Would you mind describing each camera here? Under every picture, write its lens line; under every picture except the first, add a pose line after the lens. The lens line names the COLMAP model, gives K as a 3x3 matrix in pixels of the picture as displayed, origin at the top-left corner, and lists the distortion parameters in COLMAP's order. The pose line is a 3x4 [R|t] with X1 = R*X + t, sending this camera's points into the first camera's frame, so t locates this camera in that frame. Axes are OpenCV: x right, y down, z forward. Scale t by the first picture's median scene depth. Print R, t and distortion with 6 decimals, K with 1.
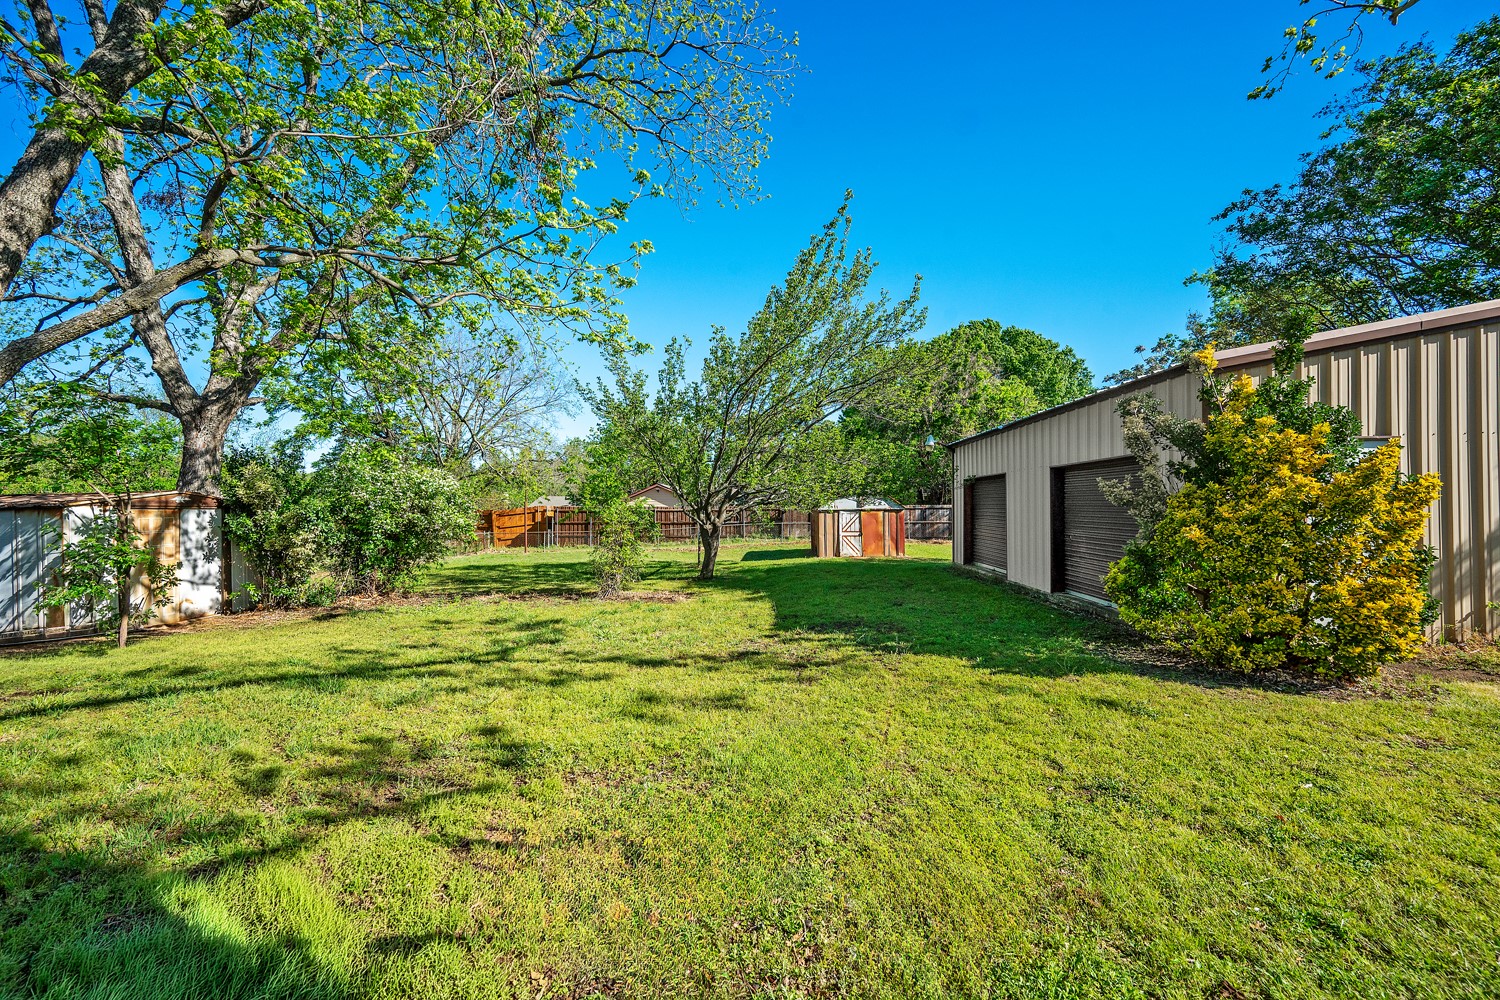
lens RADIAL K [[589.5, 0, 749.2], [0, 589.5, 494.3], [0, 0, 1]] dist [-0.001196, -0.000201]
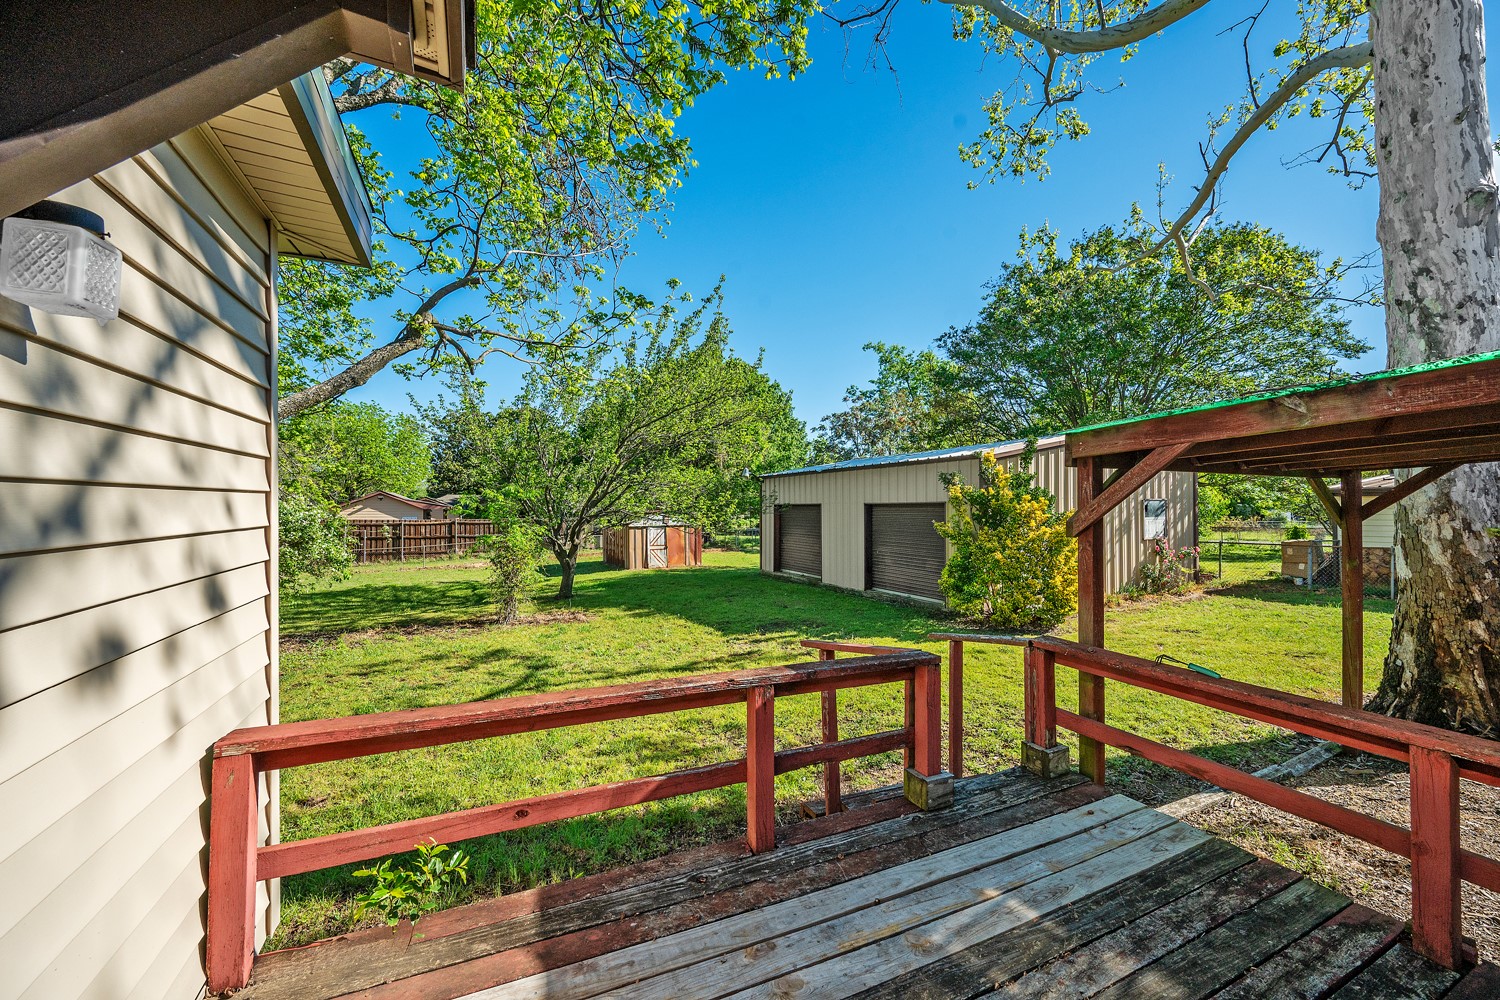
lens RADIAL K [[589.5, 0, 757.4], [0, 589.5, 497.0], [0, 0, 1]] dist [-0.001196, -0.000201]
pose [[0.866832, 0.012287, 0.498450, -0.443235], [-0.012720, 0.999916, -0.002527, -0.055780], [-0.498439, -0.004150, 0.866915, -0.126659]]
